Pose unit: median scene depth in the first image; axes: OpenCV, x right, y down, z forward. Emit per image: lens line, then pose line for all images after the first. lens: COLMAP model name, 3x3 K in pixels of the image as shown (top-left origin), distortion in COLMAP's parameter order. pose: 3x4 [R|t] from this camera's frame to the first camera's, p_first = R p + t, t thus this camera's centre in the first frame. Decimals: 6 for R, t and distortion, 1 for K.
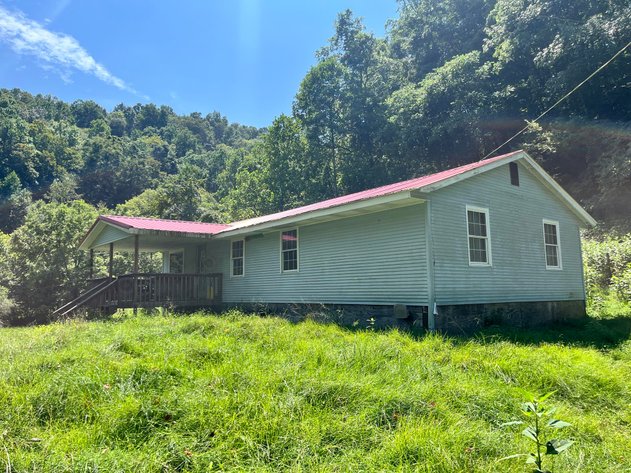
lens RADIAL K [[469.7, 0, 328.9], [0, 469.7, 235.9], [0, 0, 1]] dist [0.049934, 0.000620]
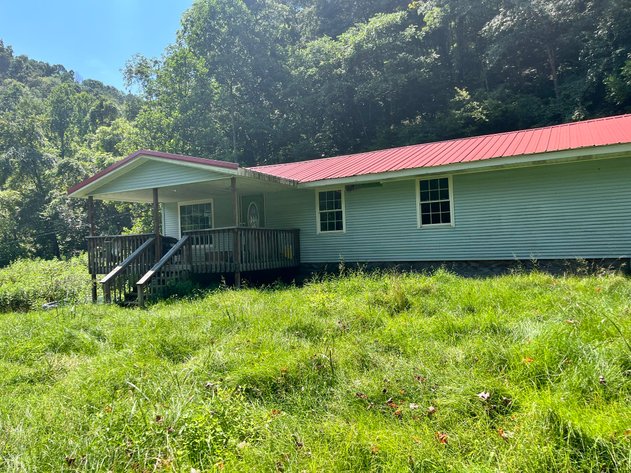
lens RADIAL K [[470.6, 0, 315.5], [0, 470.6, 236.5], [0, 0, 1]] dist [0.081538, -0.100356]
pose [[0.929698, -0.002653, 0.368313, -0.217518], [-0.026553, 0.996889, 0.074206, 0.012668], [-0.367364, -0.078769, 0.926736, 0.089659]]
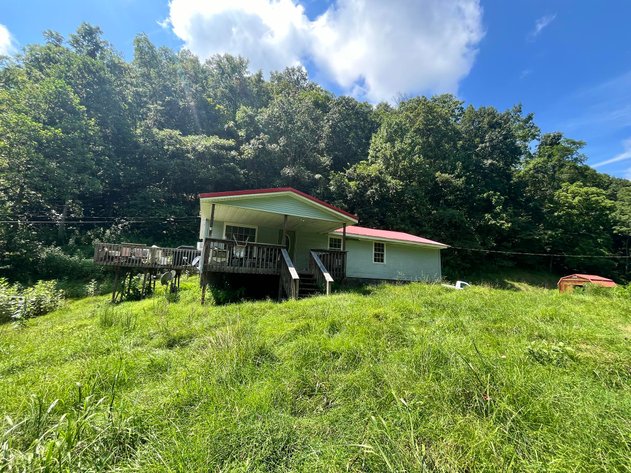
lens RADIAL K [[251.8, 0, 315.5], [0, 251.8, 236.5], [0, 0, 1]] dist [-0.000813, -0.000179]
pose [[0.283295, 0.192485, 0.939518, -0.417105], [-0.161731, 0.975209, -0.151031, 0.059695], [-0.945297, -0.109163, 0.307403, 0.328399]]
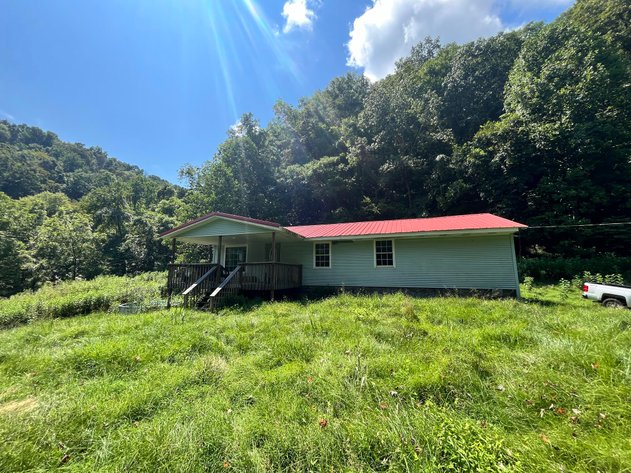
lens RADIAL K [[251.8, 0, 315.5], [0, 251.8, 236.5], [0, 0, 1]] dist [-0.000813, -0.000179]
pose [[0.854758, 0.103486, 0.508606, -0.251286], [-0.081297, 0.994520, -0.065728, 0.017415], [-0.512621, 0.014834, 0.858487, 0.138624]]
